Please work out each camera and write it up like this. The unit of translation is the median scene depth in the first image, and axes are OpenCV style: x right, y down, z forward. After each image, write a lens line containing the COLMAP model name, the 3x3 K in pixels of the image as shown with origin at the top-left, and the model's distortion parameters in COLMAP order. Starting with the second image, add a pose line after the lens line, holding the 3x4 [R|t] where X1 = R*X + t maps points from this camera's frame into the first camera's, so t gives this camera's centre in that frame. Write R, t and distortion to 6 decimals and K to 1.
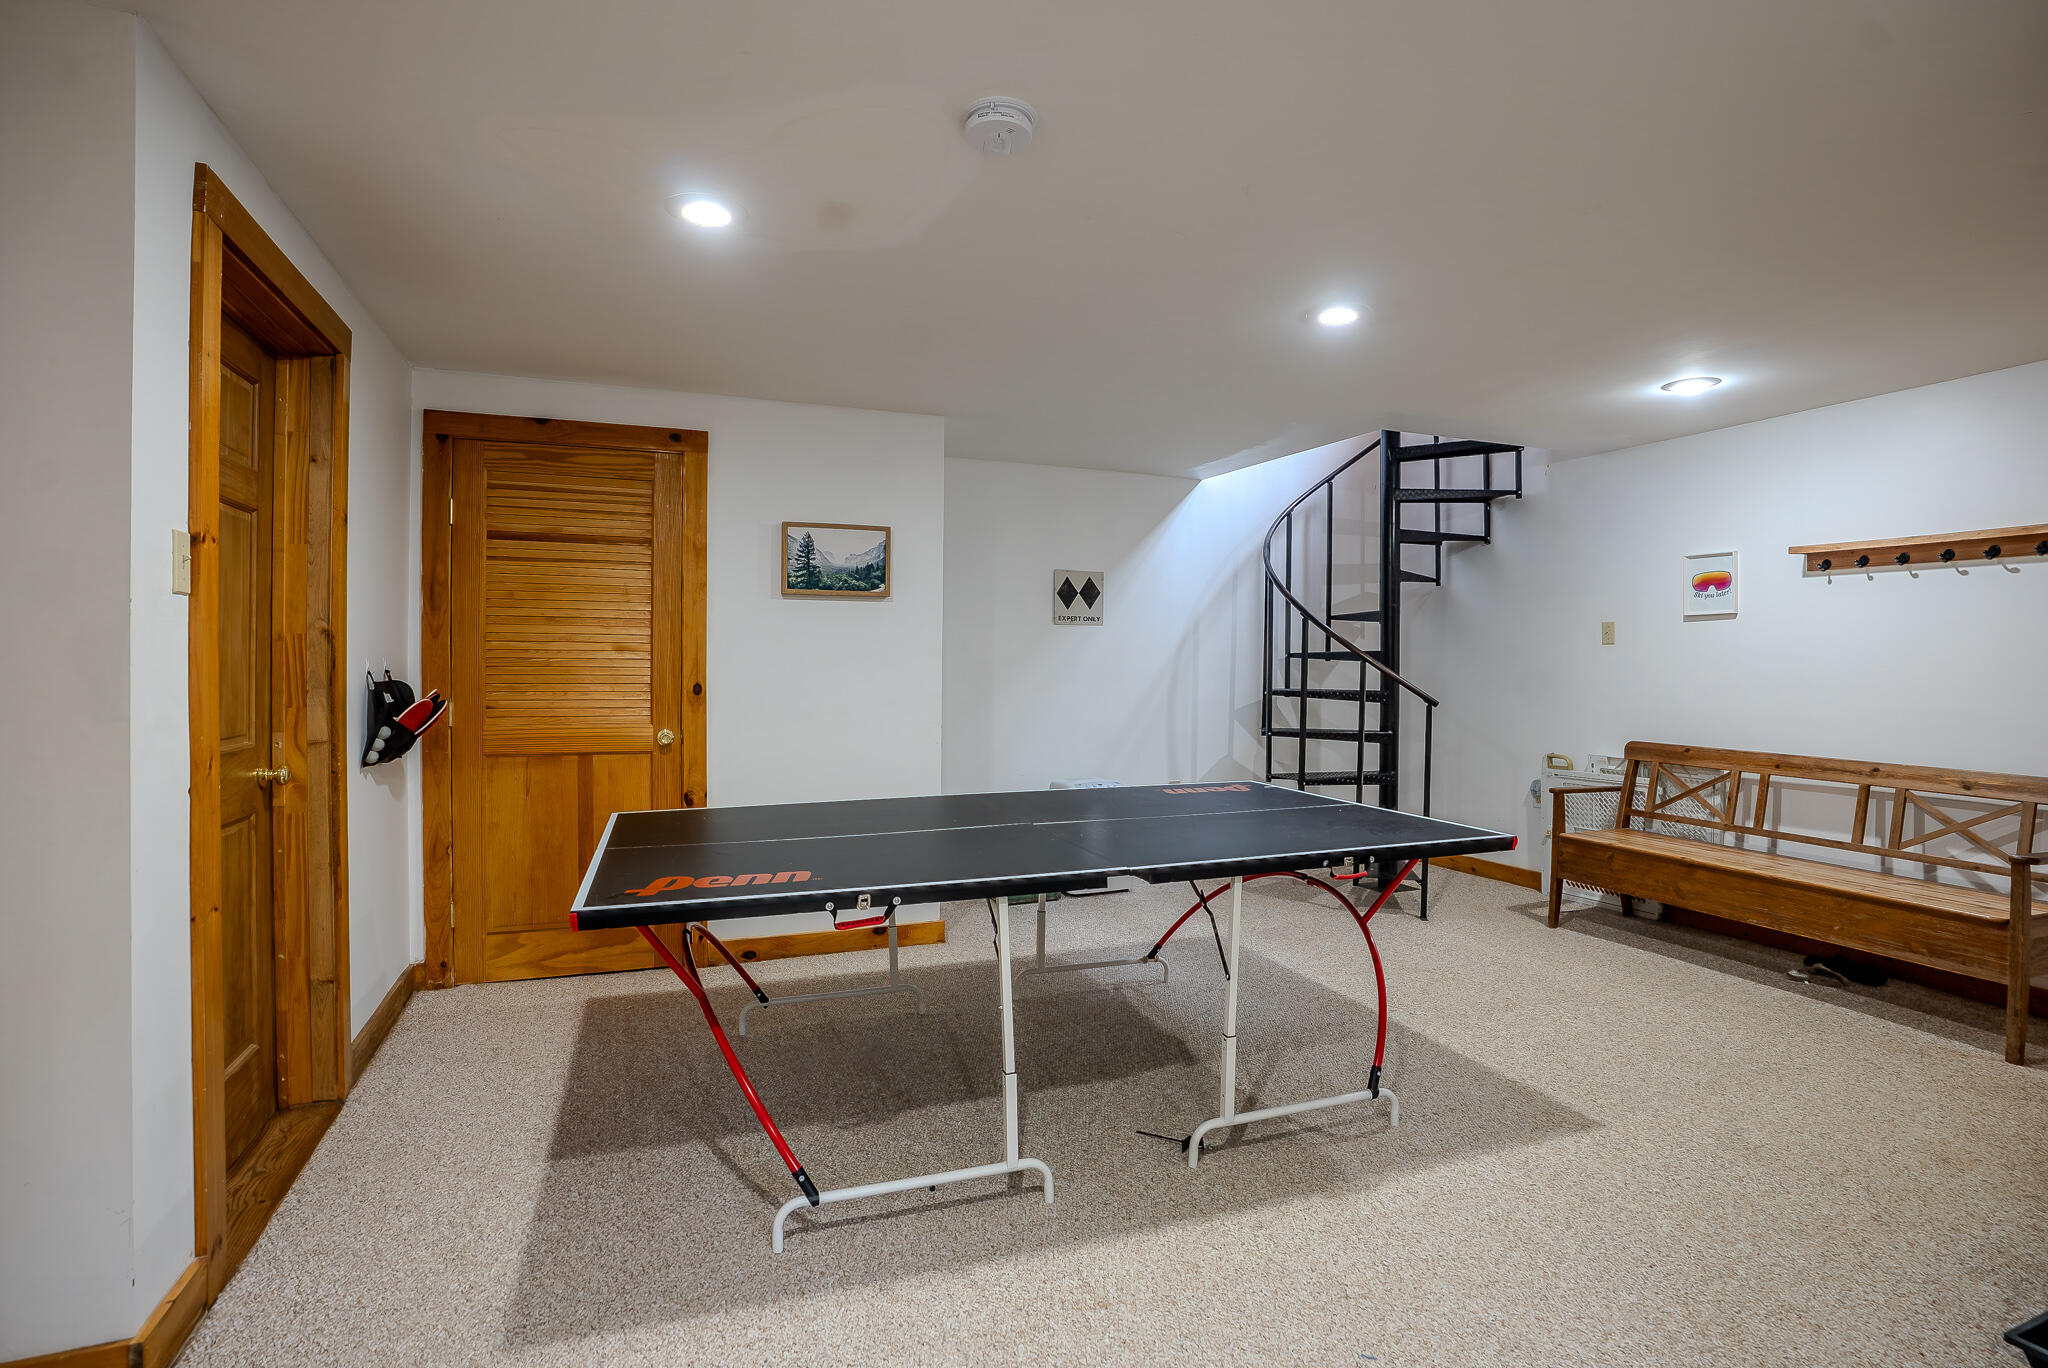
lens RADIAL K [[984.1, 0, 1026.5], [0, 984.1, 662.0], [0, 0, 1]] dist [-0.062682, 0.020955]
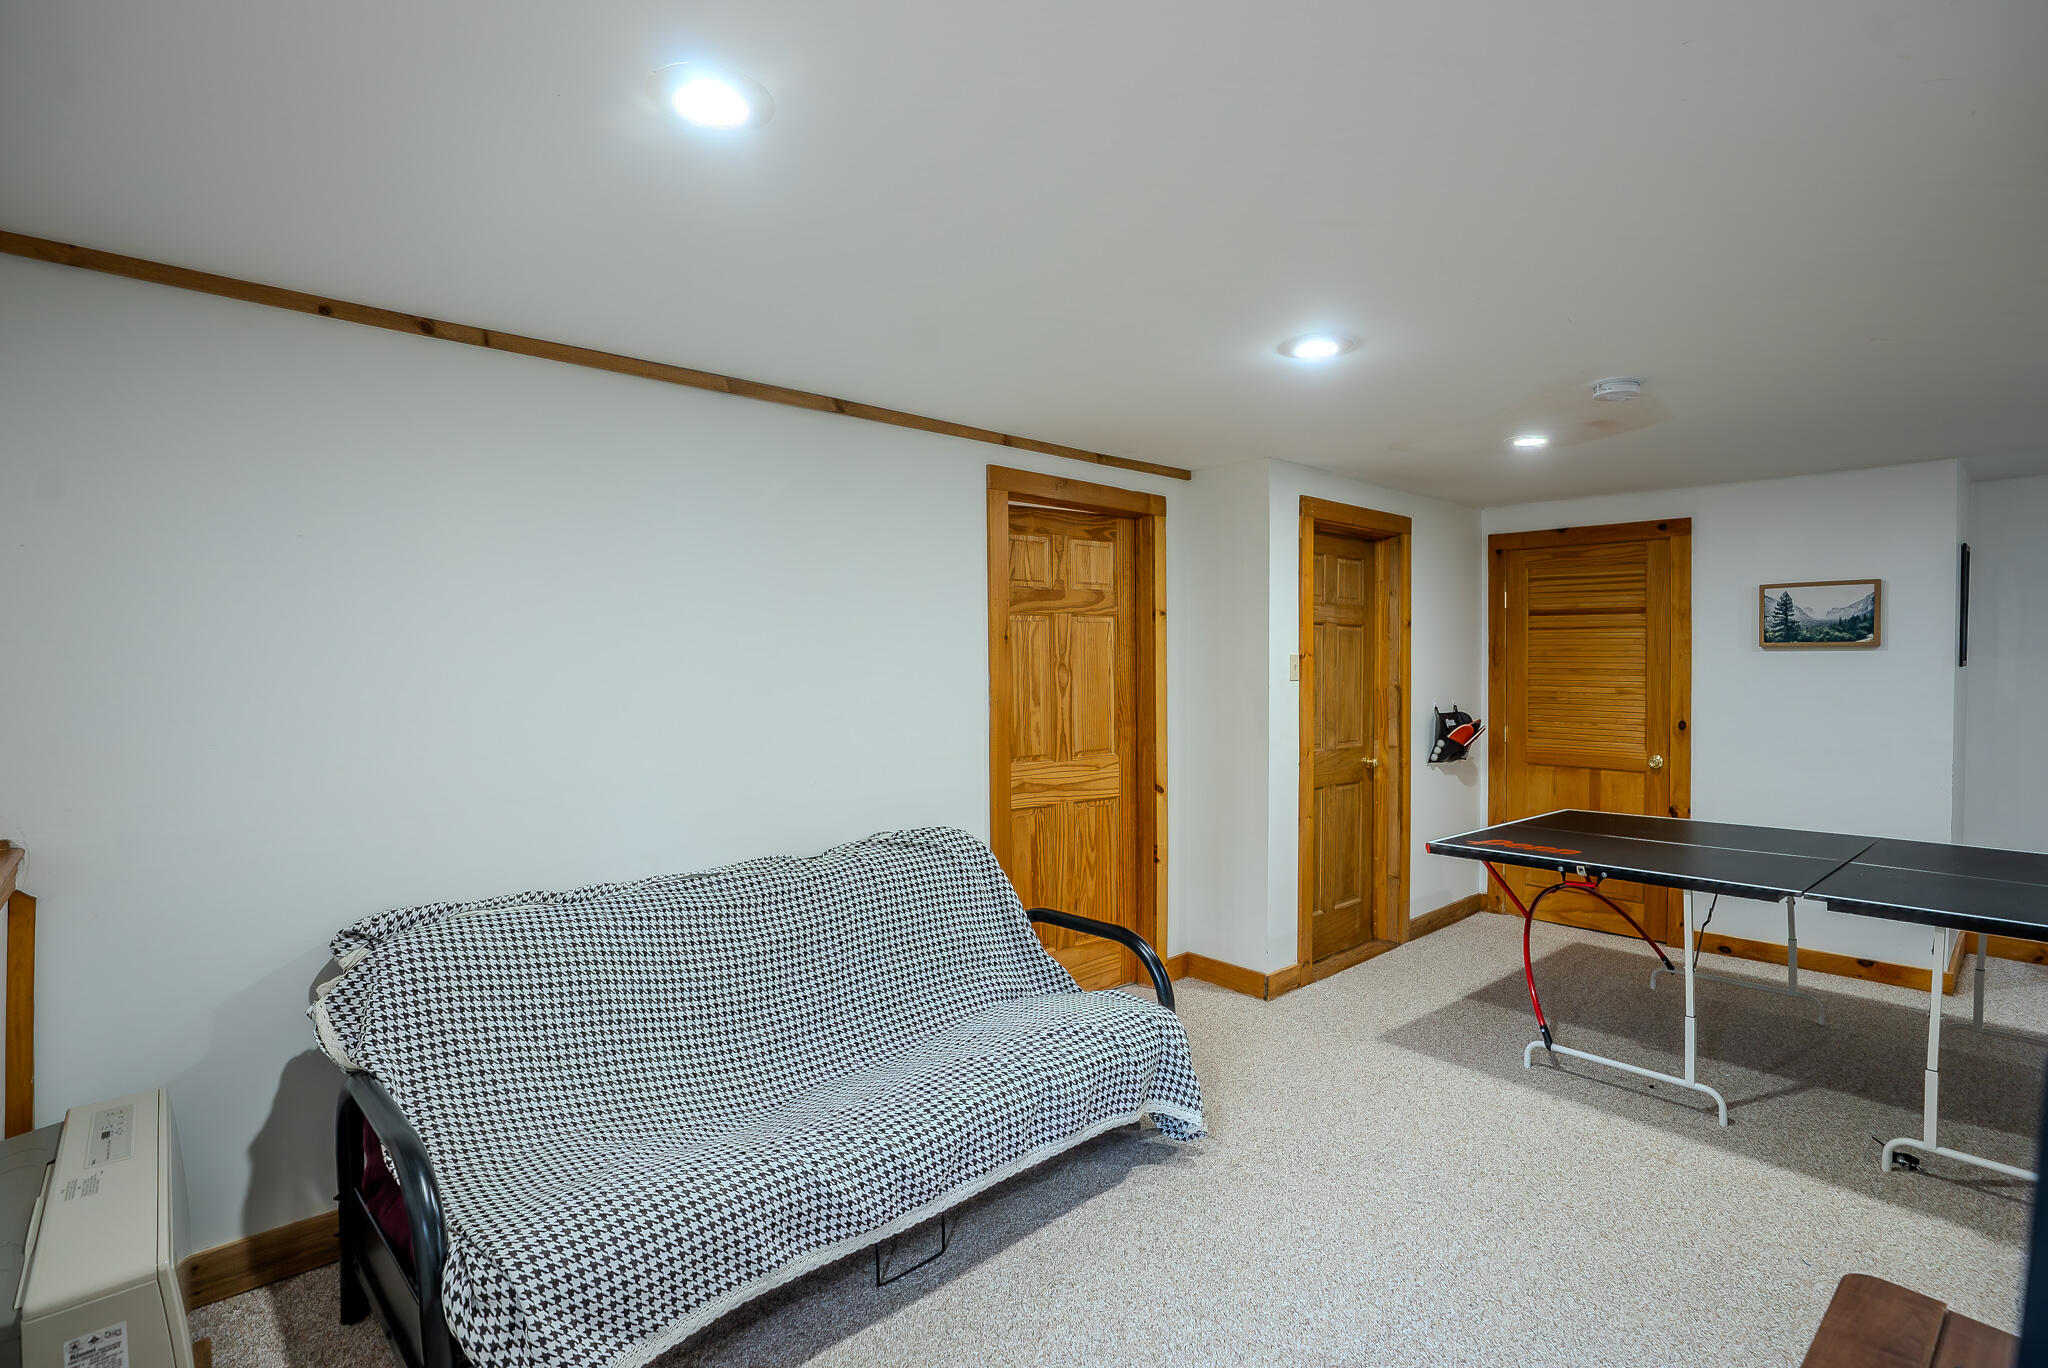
lens RADIAL K [[981.4, 0, 1020.2], [0, 981.4, 673.6], [0, 0, 1]] dist [-0.029652, 0.000360]
pose [[0.335835, 0.005717, -0.941903, 0.577115], [0.003052, 0.999970, 0.007158, -0.052997], [0.941916, -0.005279, 0.335807, -0.226771]]
